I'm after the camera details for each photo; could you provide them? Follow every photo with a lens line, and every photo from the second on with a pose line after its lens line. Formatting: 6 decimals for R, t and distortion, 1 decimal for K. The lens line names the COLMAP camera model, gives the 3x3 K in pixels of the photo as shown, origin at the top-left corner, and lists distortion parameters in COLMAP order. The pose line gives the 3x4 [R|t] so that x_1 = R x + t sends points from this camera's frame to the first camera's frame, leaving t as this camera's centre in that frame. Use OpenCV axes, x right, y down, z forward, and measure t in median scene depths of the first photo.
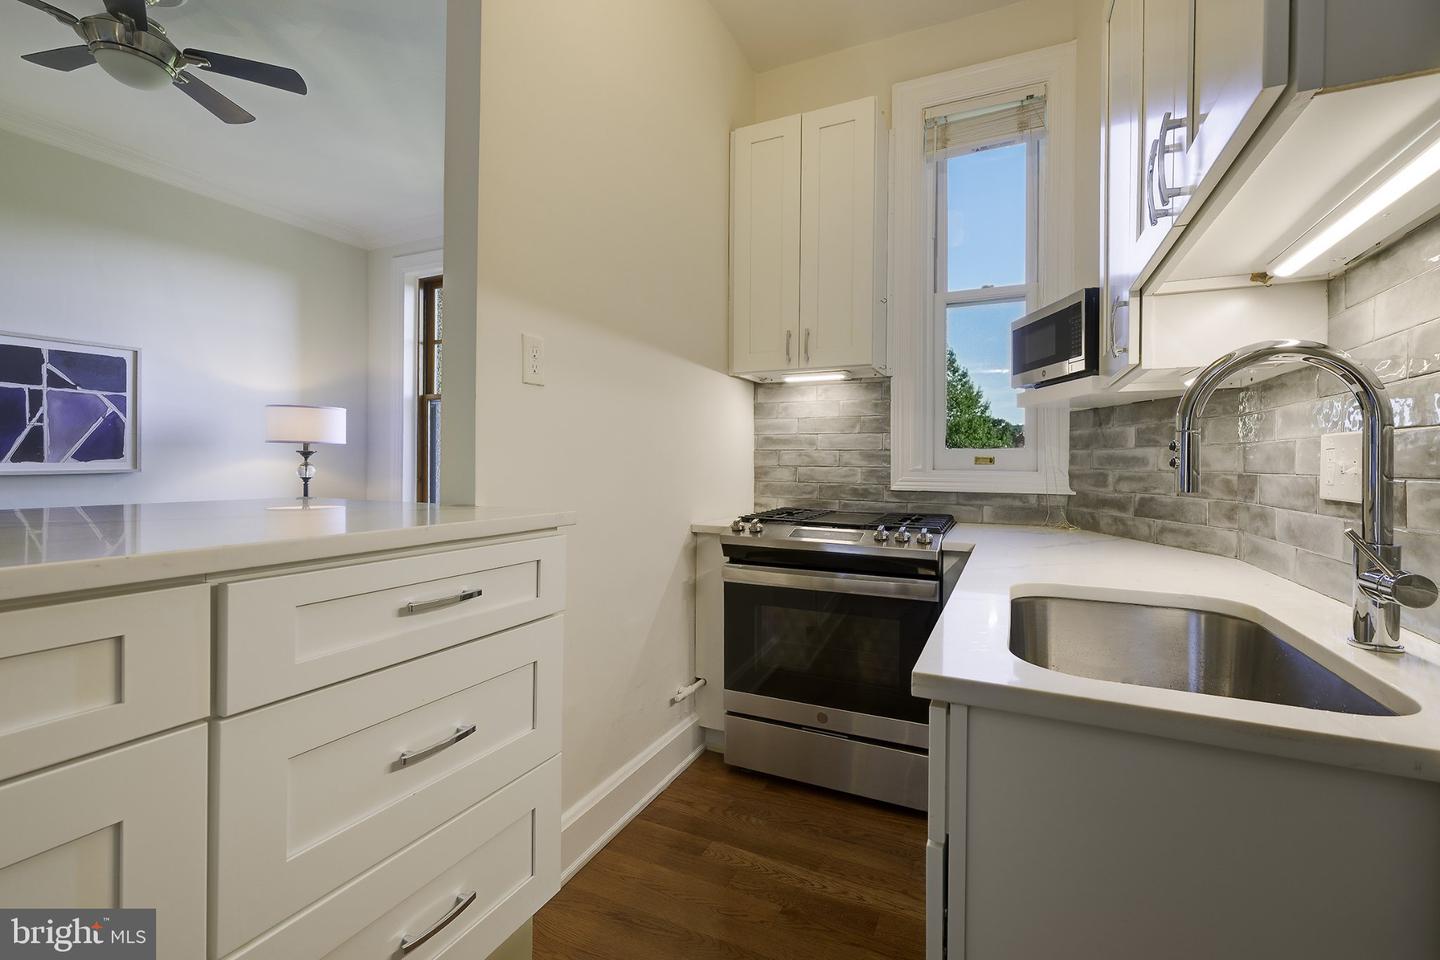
lens RADIAL K [[618.7, 0, 724.9], [0, 618.7, 469.4], [0, 0, 1]] dist [-0.002546, 0.000146]
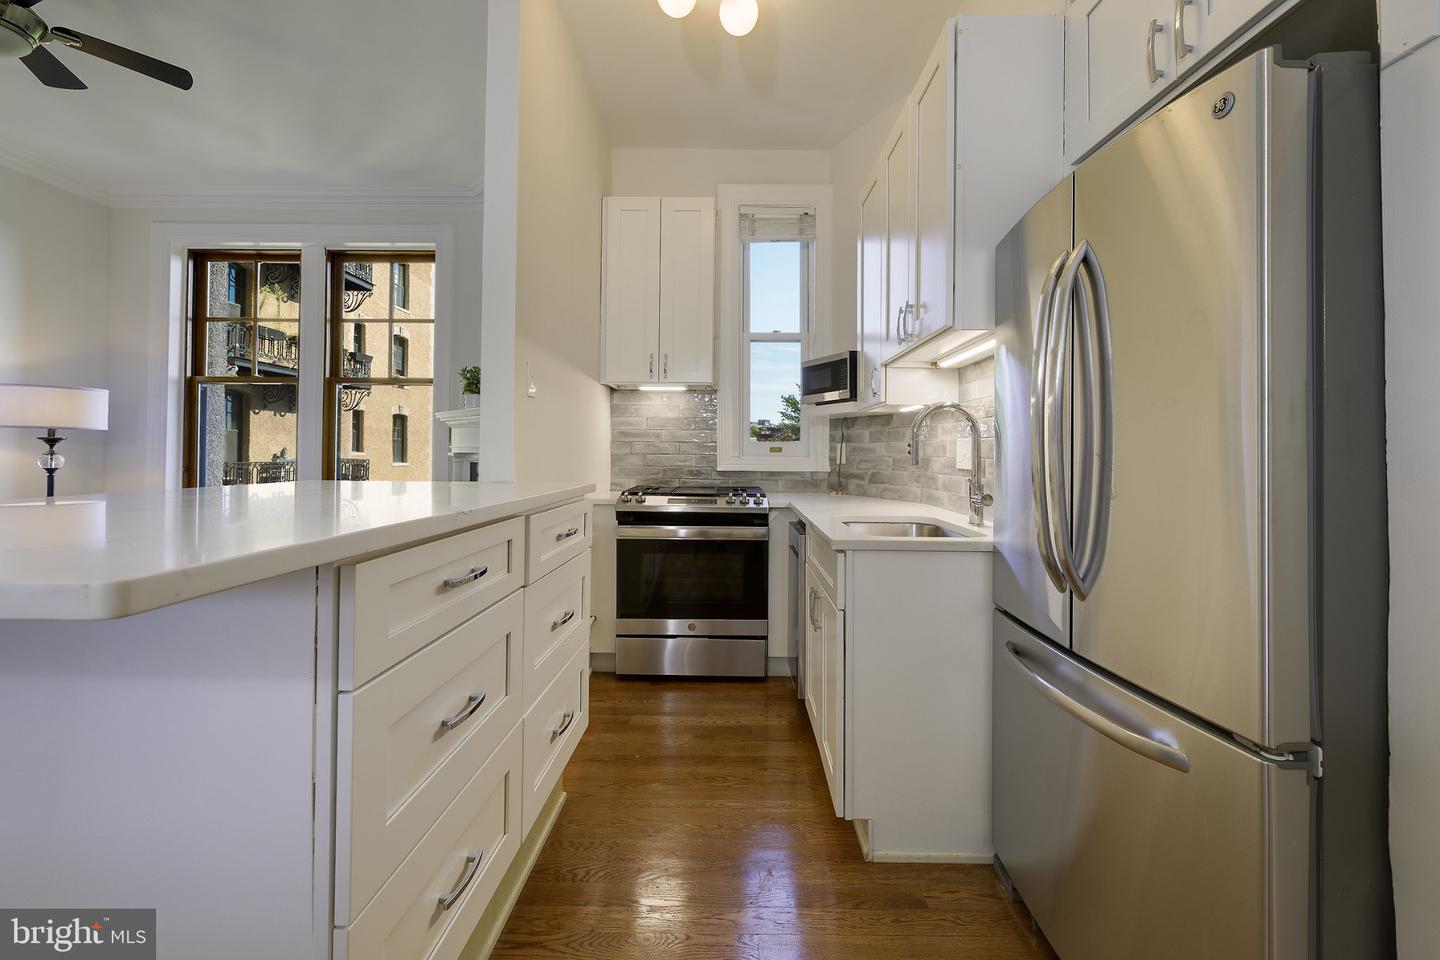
lens RADIAL K [[618.7, 0, 712.9], [0, 618.7, 451.8], [0, 0, 1]] dist [-0.002546, 0.000146]
pose [[0.916982, -0.000980, 0.398928, -0.326246], [0.004174, 0.999966, -0.007137, 0.000356], [-0.398907, 0.008210, 0.916955, -0.308773]]
